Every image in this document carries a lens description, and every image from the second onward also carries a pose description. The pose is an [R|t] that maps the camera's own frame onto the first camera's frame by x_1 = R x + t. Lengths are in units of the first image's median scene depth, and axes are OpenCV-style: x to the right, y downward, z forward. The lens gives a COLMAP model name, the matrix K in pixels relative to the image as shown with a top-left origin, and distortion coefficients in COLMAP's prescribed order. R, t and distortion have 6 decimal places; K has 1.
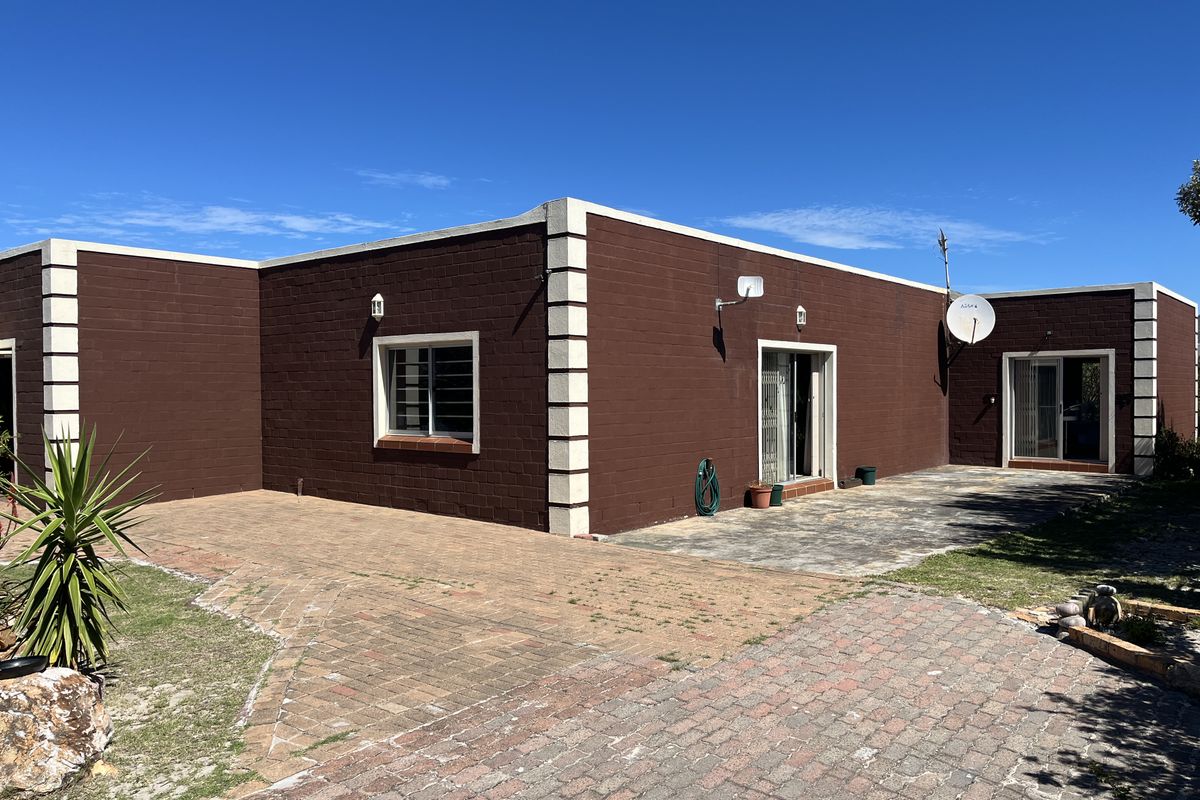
lens RADIAL K [[898.1, 0, 608.5], [0, 898.1, 400.3], [0, 0, 1]] dist [0.056670, -0.074067]
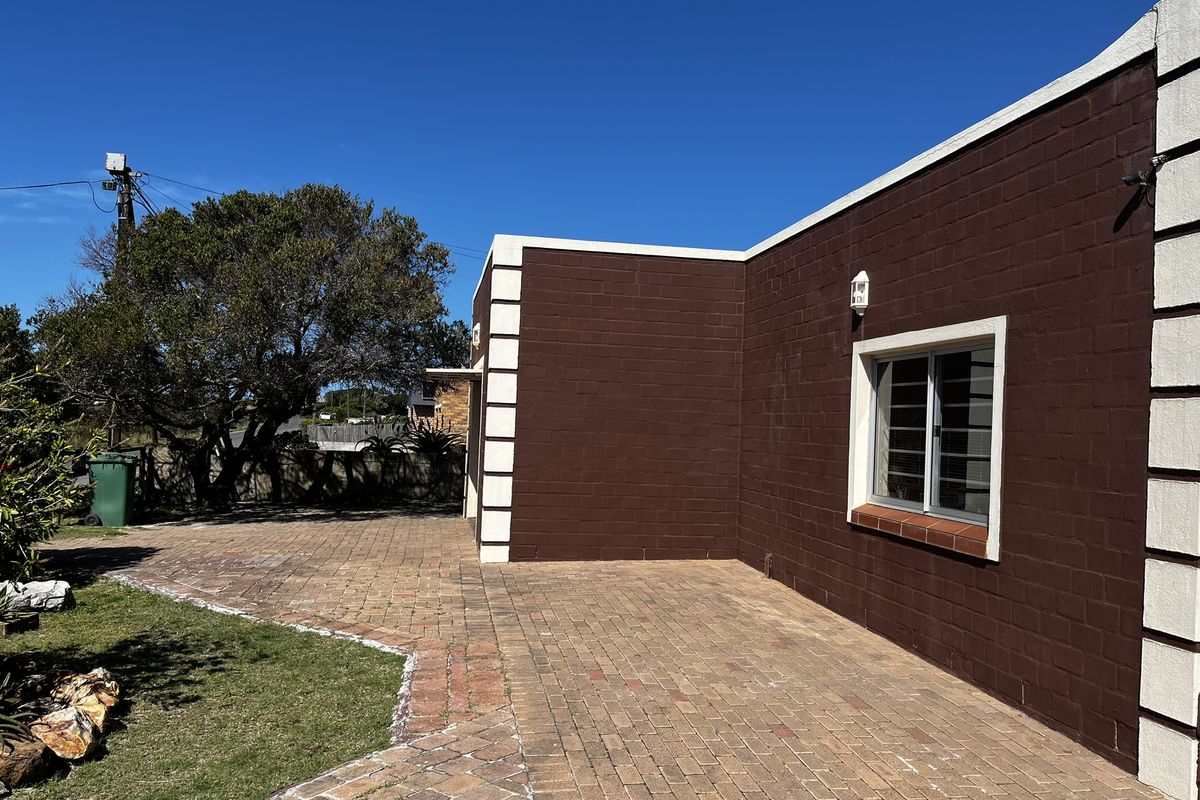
lens RADIAL K [[898.1, 0, 593.6], [0, 898.1, 404.7], [0, 0, 1]] dist [0.056670, -0.074067]
pose [[0.743938, 0.020992, -0.667919, 0.022617], [-0.050716, 0.998397, -0.025110, -0.003162], [0.666321, 0.052554, 0.743811, 0.482647]]
